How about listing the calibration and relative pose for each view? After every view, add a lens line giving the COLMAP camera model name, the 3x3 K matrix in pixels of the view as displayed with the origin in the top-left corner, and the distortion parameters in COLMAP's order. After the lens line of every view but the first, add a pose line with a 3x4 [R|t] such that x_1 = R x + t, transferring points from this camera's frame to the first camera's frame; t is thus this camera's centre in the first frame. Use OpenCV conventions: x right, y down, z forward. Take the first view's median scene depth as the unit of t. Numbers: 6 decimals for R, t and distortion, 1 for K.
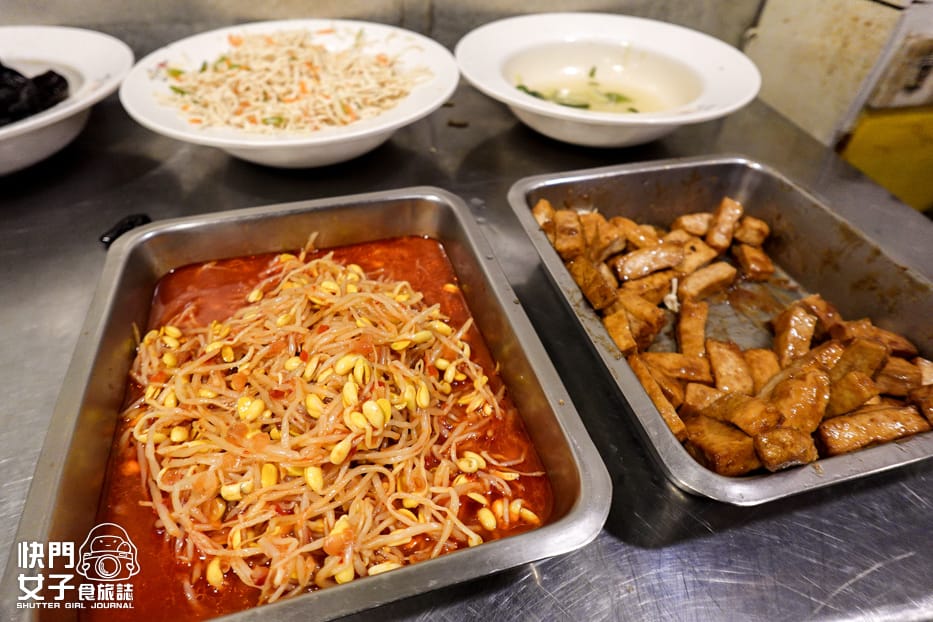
lens RADIAL K [[520.4, 0, 462.9], [0, 520.4, 307.9], [0, 0, 1]] dist [0.000517, -0.000668]
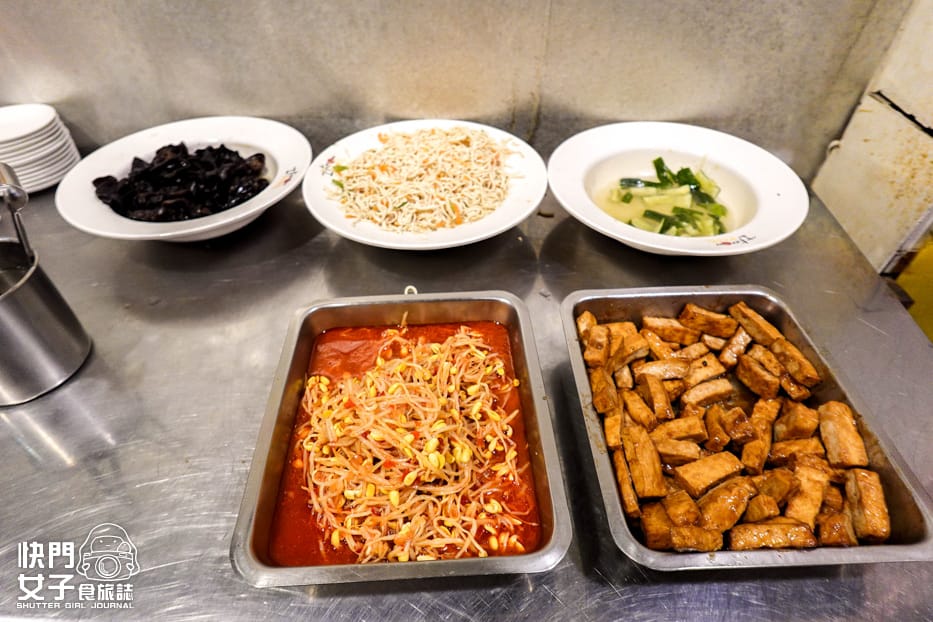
lens RADIAL K [[520.4, 0, 462.9], [0, 520.4, 307.9], [0, 0, 1]] dist [0.000517, -0.000668]
pose [[0.972965, 0.127410, -0.192626, 0.142778], [-0.127190, 0.991786, 0.013561, -0.277105], [0.192772, 0.011306, 0.981178, -0.522440]]
